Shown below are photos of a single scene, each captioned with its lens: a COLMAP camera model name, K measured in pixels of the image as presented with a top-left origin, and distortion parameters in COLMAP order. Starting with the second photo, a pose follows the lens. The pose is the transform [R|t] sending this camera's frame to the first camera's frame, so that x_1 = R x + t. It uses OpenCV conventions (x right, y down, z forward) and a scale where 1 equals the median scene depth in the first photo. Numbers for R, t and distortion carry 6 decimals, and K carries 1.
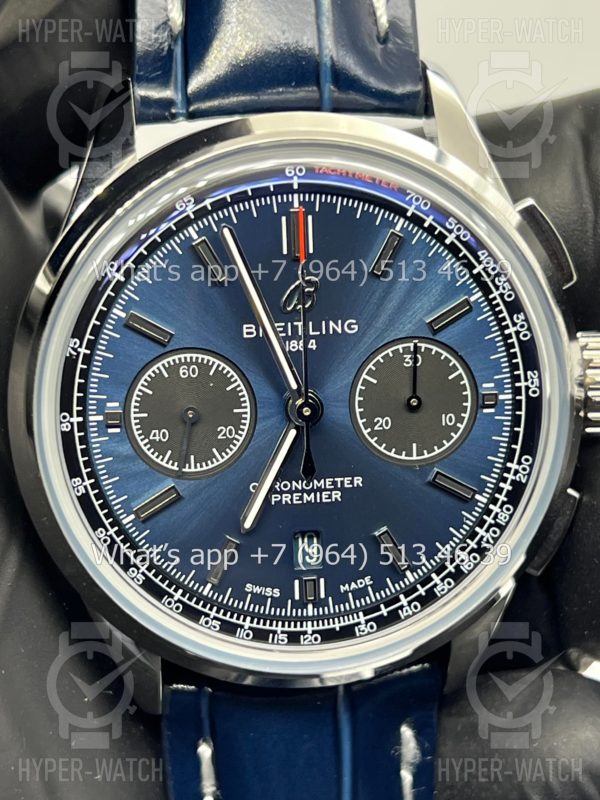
lens RADIAL K [[1760.3, 0, 292.9], [0, 1760.3, 397.5], [0, 0, 1]] dist [0.203421, 0.000000]
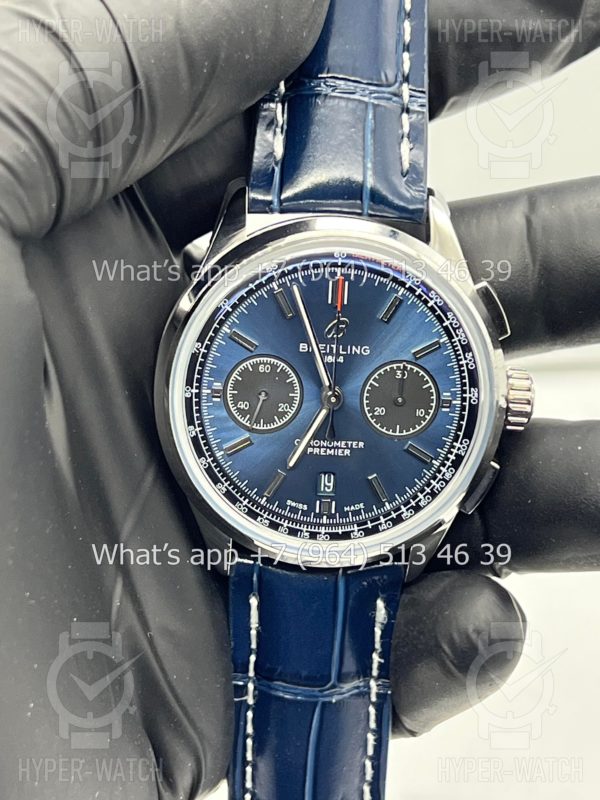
lens RADIAL K [[1760.3, 0, 304.3], [0, 1760.3, 402.2], [0, 0, 1]] dist [0.203421, 0.000000]
pose [[0.994091, 0.098285, -0.046067, 0.055912], [-0.096826, 0.994757, 0.032920, -0.040593], [0.049061, -0.028265, 0.998396, -0.635790]]
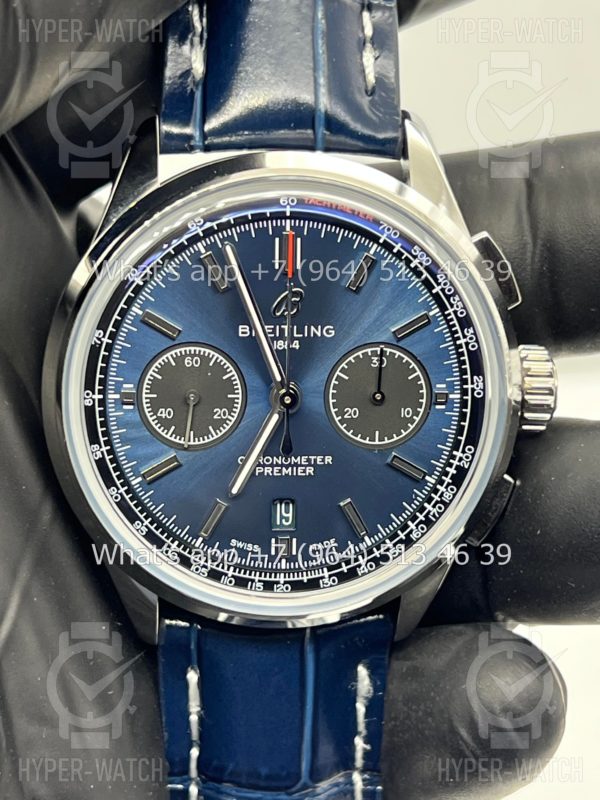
lens RADIAL K [[1760.3, 0, 301.3], [0, 1760.3, 396.8], [0, 0, 1]] dist [0.203421, 0.000000]
pose [[0.998376, 0.053031, -0.020803, 0.041273], [-0.052668, 0.998456, 0.017640, -0.015762], [0.021706, -0.016516, 0.999628, -0.204064]]
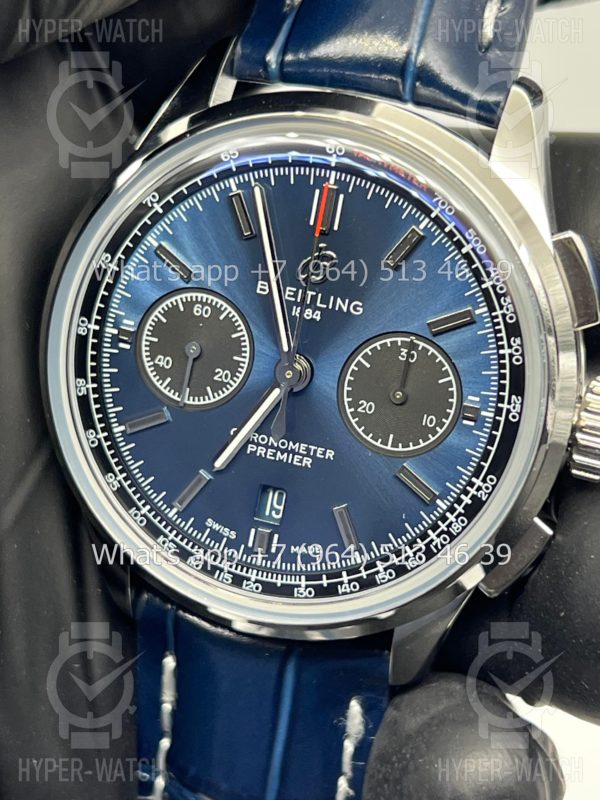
lens RADIAL K [[1760.3, 0, 333.3], [0, 1760.3, 392.7], [0, 0, 1]] dist [0.203421, 0.000000]
pose [[0.917675, 0.262435, -0.298329, 0.340206], [-0.258104, 0.964574, 0.054581, -0.044908], [0.302084, 0.026913, 0.952901, 0.008234]]
